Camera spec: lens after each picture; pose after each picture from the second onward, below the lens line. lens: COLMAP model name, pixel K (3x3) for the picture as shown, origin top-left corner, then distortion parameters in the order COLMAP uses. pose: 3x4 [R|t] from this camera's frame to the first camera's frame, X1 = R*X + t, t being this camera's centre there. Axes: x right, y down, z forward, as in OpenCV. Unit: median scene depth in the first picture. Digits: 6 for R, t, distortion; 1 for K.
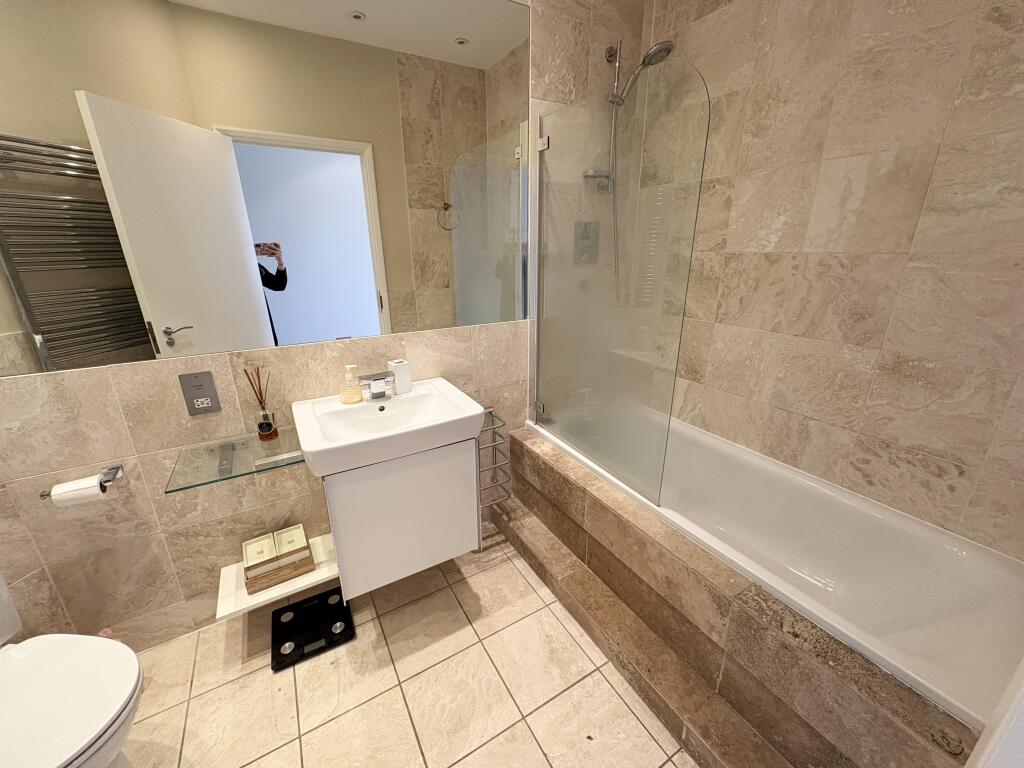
lens RADIAL K [[407.4, 0, 512.0], [0, 407.4, 384.0], [0, 0, 1]] dist [-0.000164, 0.000000]
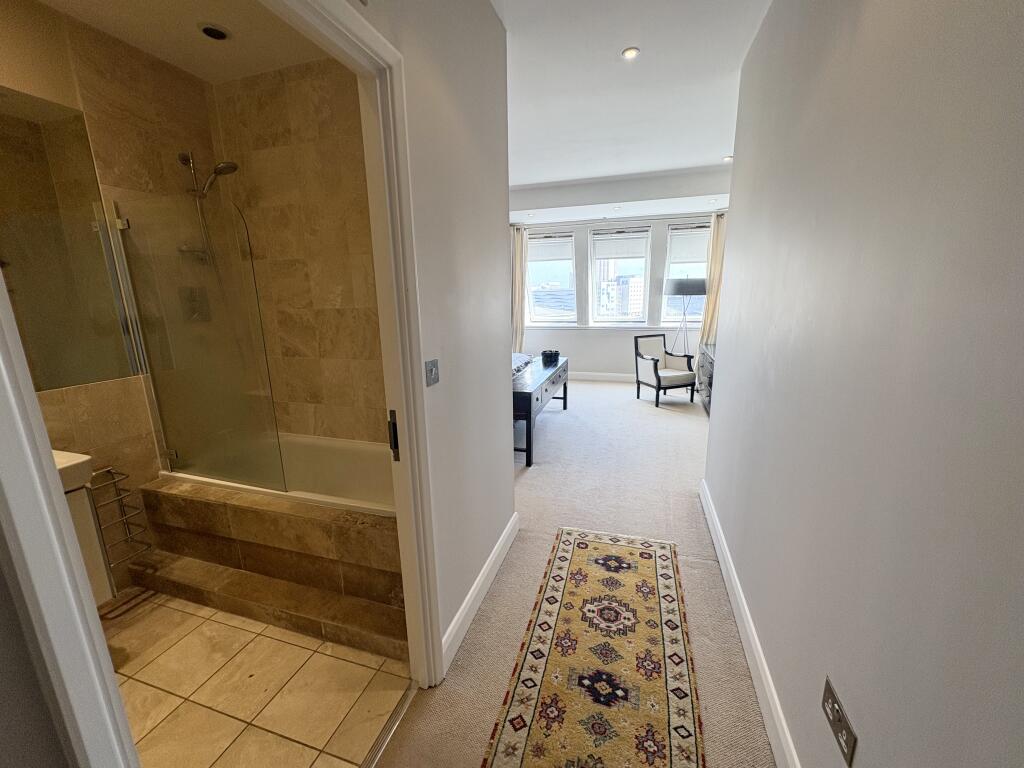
lens RADIAL K [[407.4, 0, 512.0], [0, 407.4, 384.0], [0, 0, 1]] dist [-0.000164, 0.000000]
pose [[0.743816, -0.151218, 0.651053, 0.071814], [0.230689, 0.972296, -0.037726, 0.140876], [-0.627312, 0.178252, 0.758094, -0.456057]]
